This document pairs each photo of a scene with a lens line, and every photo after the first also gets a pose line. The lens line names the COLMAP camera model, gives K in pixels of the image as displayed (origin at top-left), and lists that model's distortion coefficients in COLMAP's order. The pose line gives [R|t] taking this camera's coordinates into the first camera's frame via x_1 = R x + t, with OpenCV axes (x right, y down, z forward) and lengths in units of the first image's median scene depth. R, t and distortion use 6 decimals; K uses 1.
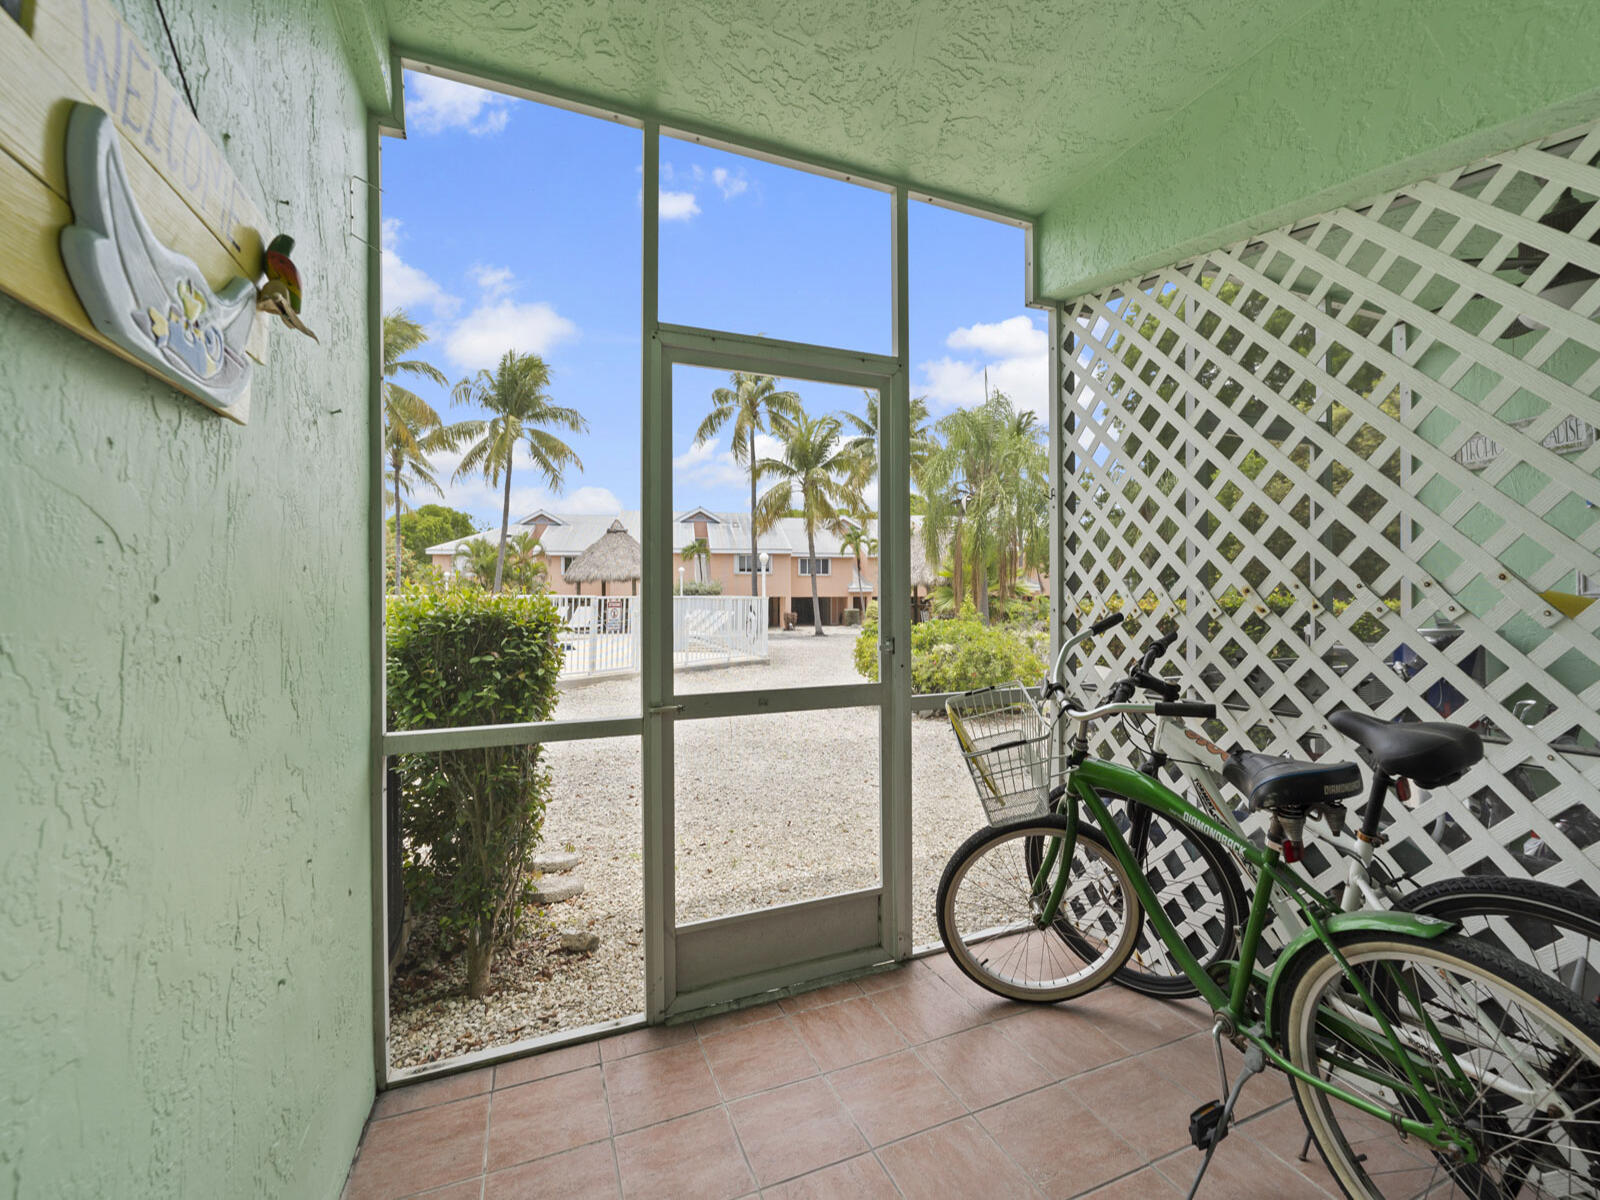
lens RADIAL K [[652.0, 0, 800.0], [0, 652.0, 600.0], [0, 0, 1]] dist [0.000894, 0.000103]
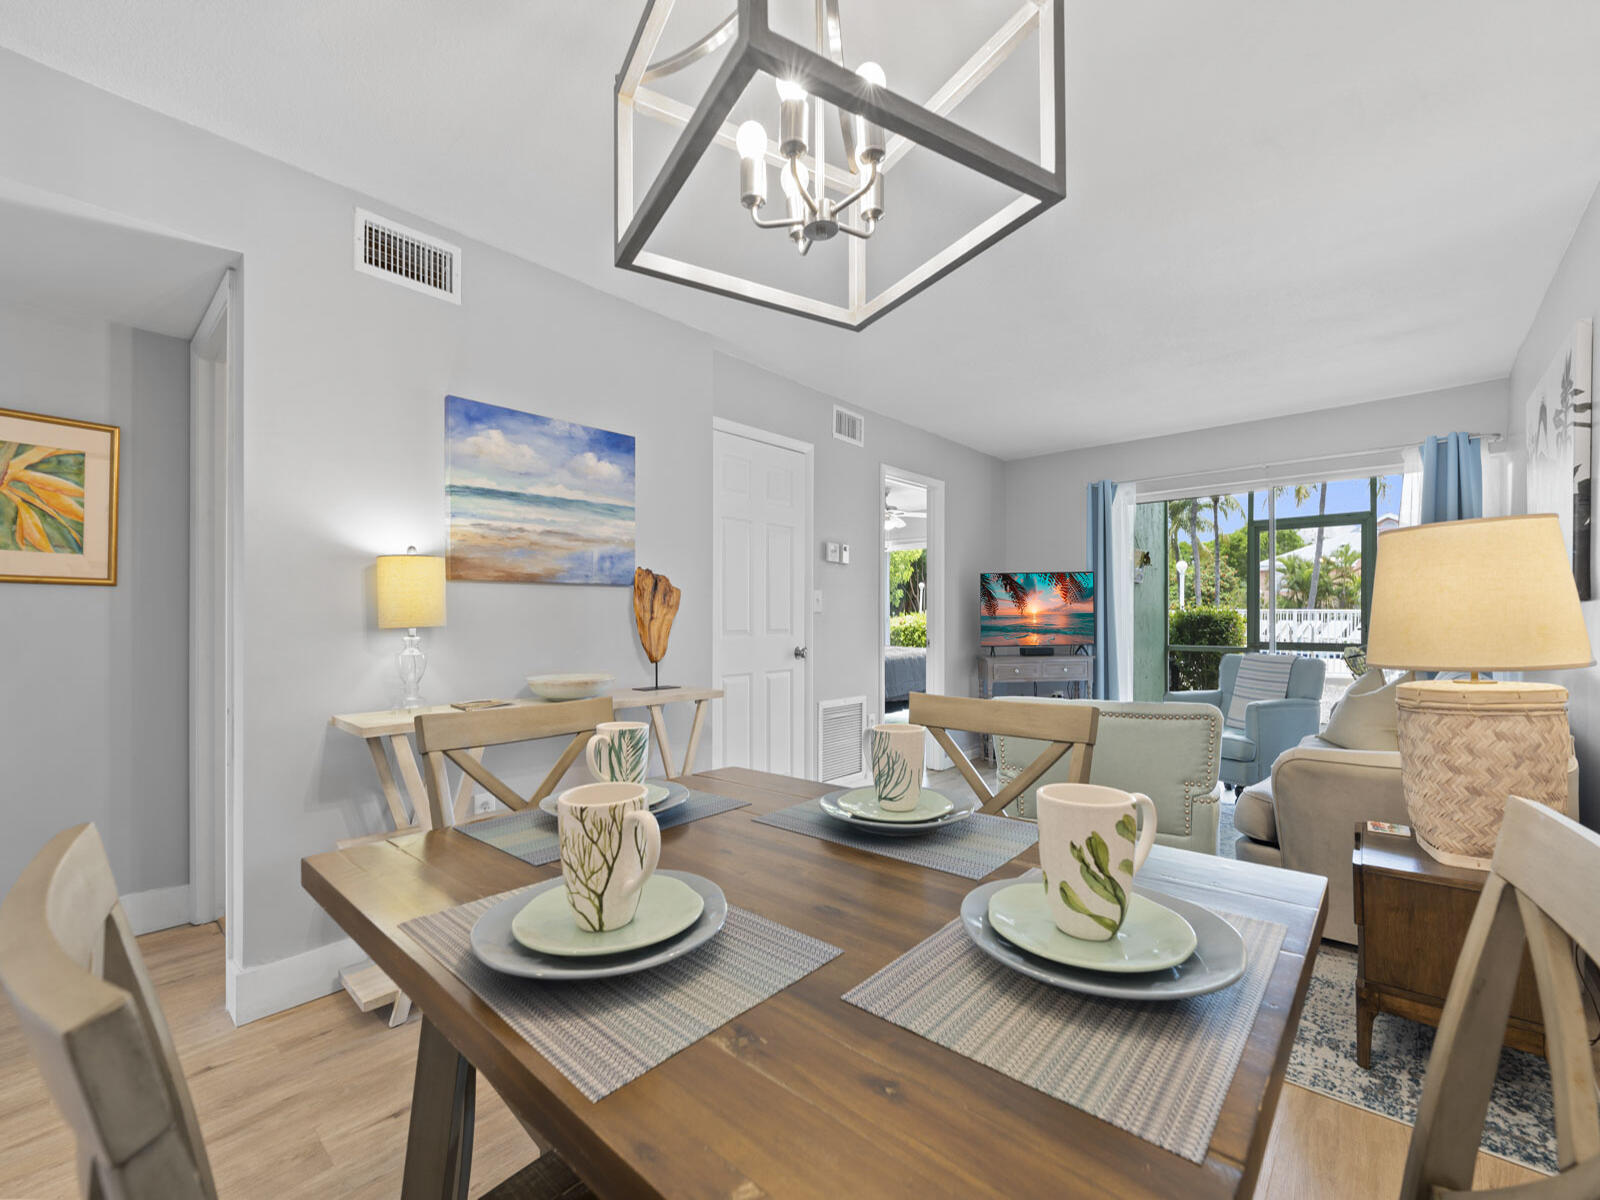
lens RADIAL K [[674.6, 0, 806.2], [0, 674.6, 613.7], [0, 0, 1]] dist [-0.000714, -0.000483]
pose [[0.441352, -0.000089, -0.897334, 0.130178], [-0.002684, 0.999995, -0.001420, 0.001757], [0.897330, 0.003035, 0.441350, -0.175090]]
